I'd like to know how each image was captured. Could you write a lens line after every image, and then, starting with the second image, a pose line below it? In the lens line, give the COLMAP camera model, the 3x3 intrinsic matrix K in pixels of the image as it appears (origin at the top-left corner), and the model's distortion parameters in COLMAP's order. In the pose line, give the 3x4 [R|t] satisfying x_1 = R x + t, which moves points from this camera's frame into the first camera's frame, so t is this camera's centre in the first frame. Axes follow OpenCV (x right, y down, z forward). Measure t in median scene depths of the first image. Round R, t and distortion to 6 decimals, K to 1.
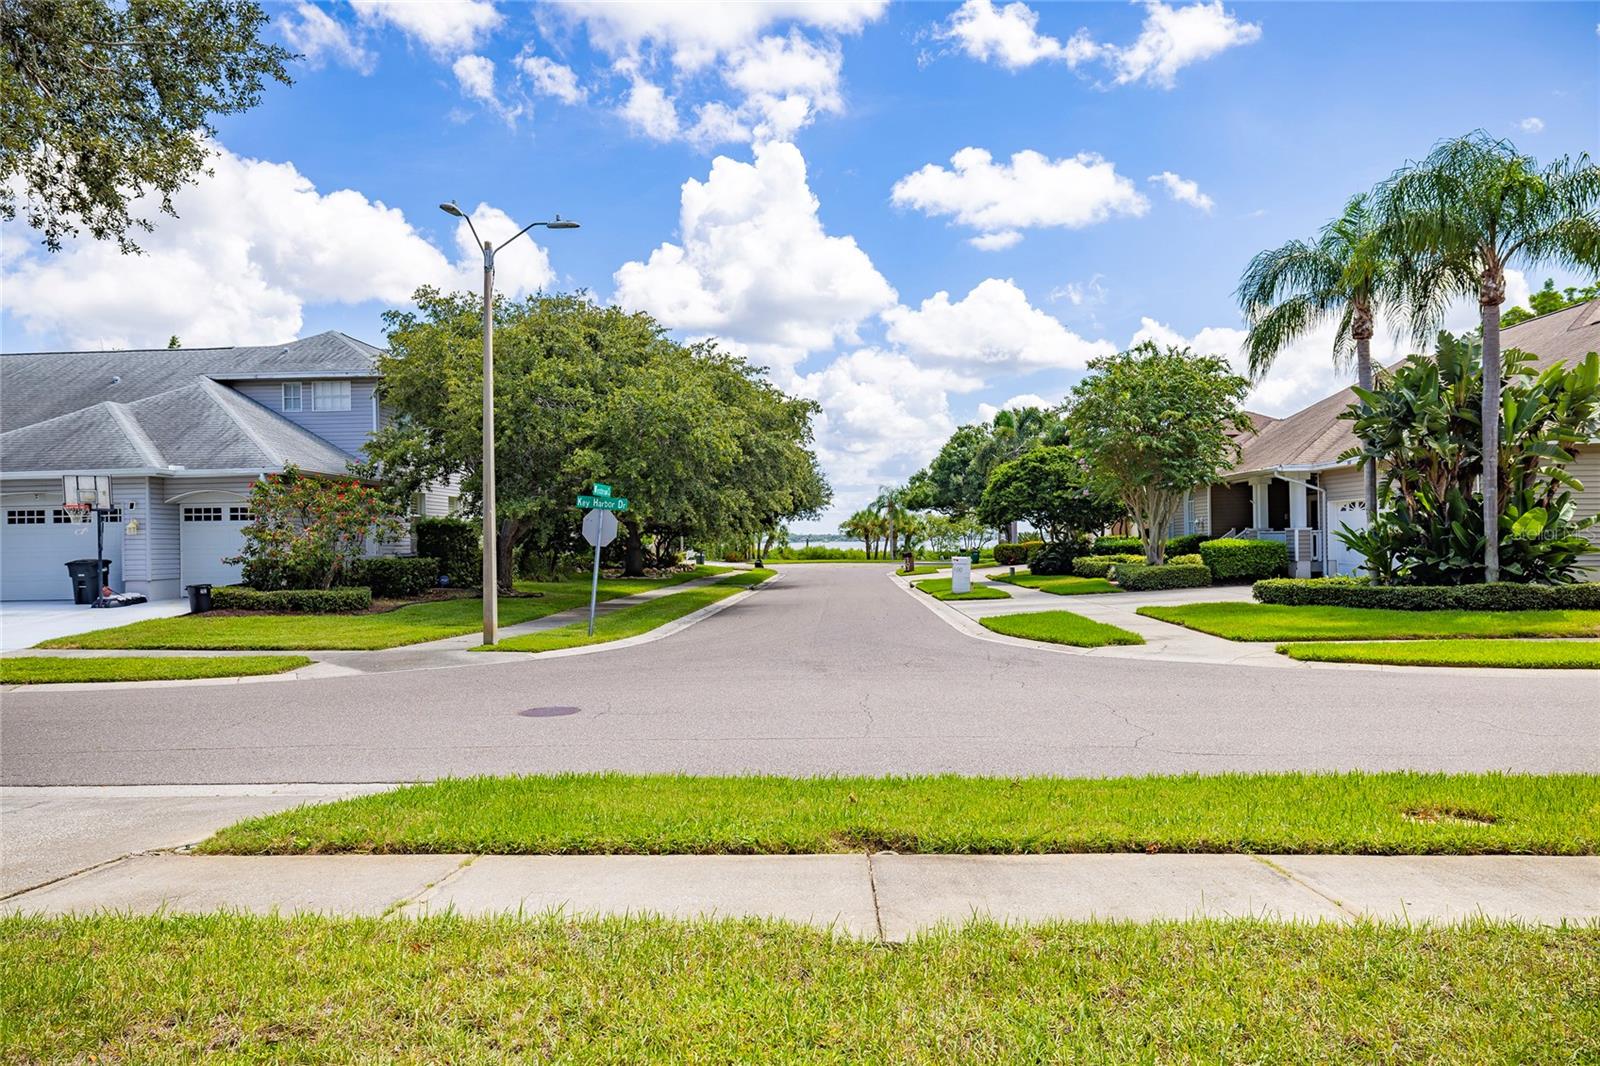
lens RADIAL K [[1115.8, 0, 800.0], [0, 1115.8, 533.0], [0, 0, 1]] dist [0.002487, 0.002992]
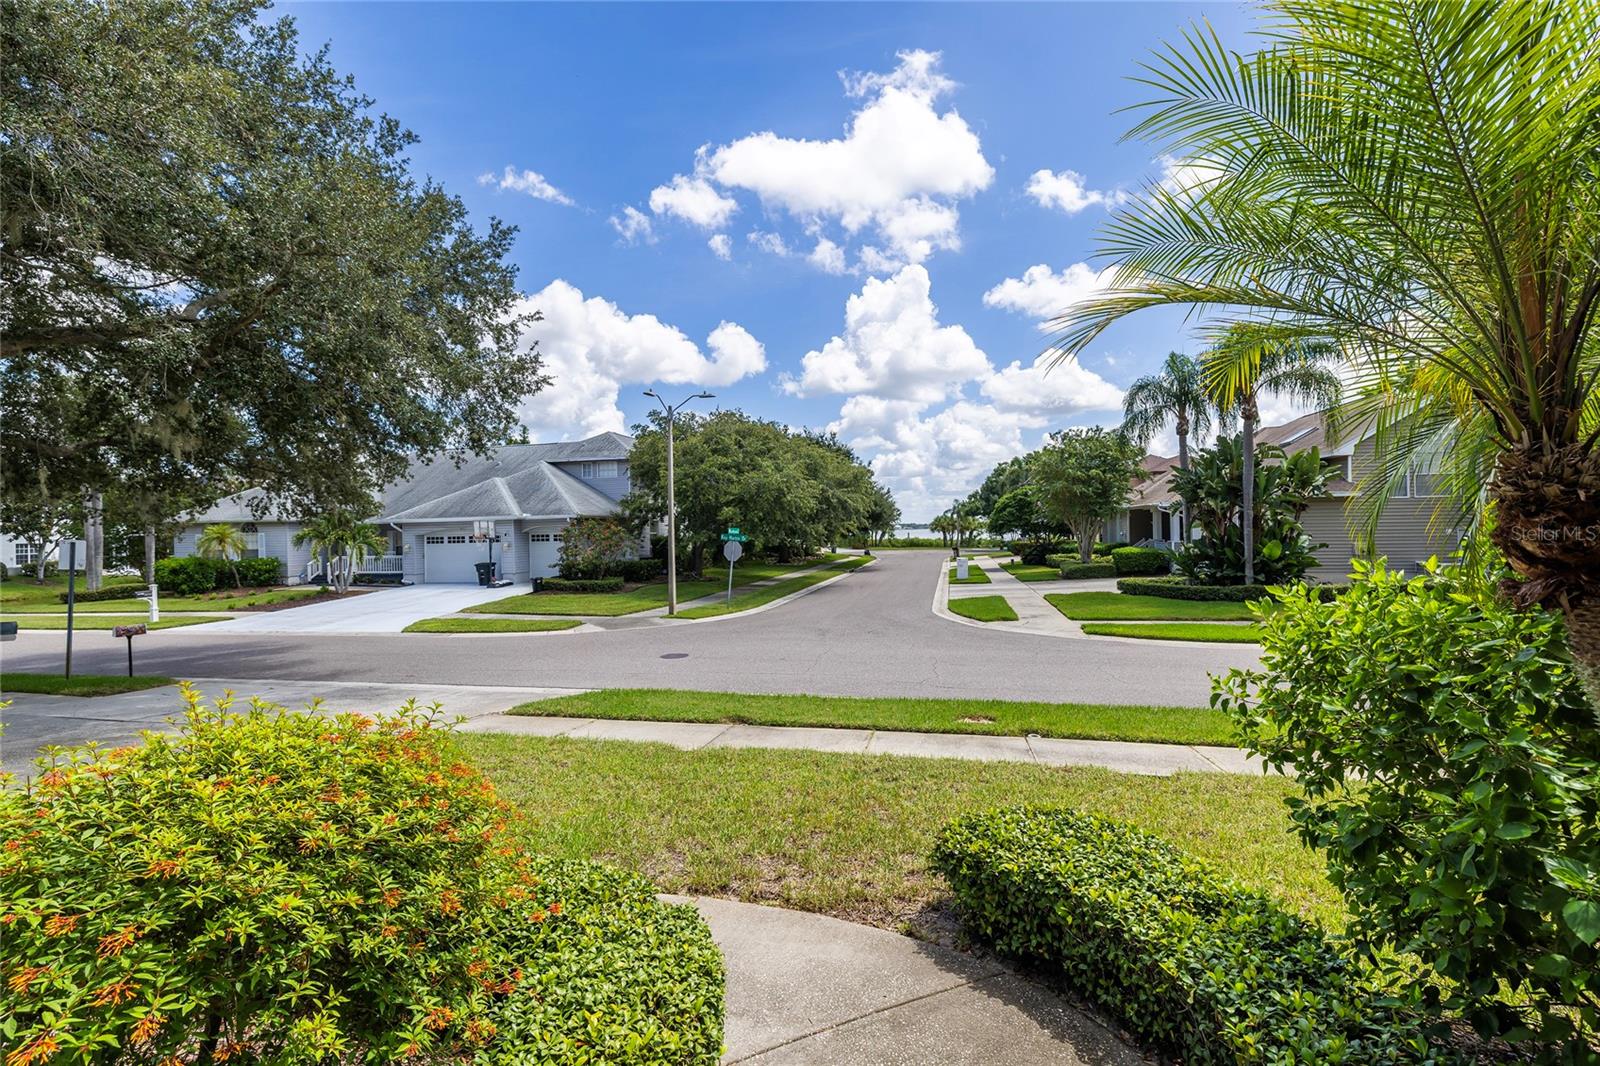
lens RADIAL K [[713.0, 0, 800.0], [0, 713.0, 533.0], [0, 0, 1]] dist [-0.001690, -0.000147]
pose [[0.987284, -0.001651, -0.158957, 0.104192], [0.003511, 0.999929, 0.011420, -0.041012], [0.158927, -0.011833, 0.987219, -0.141160]]
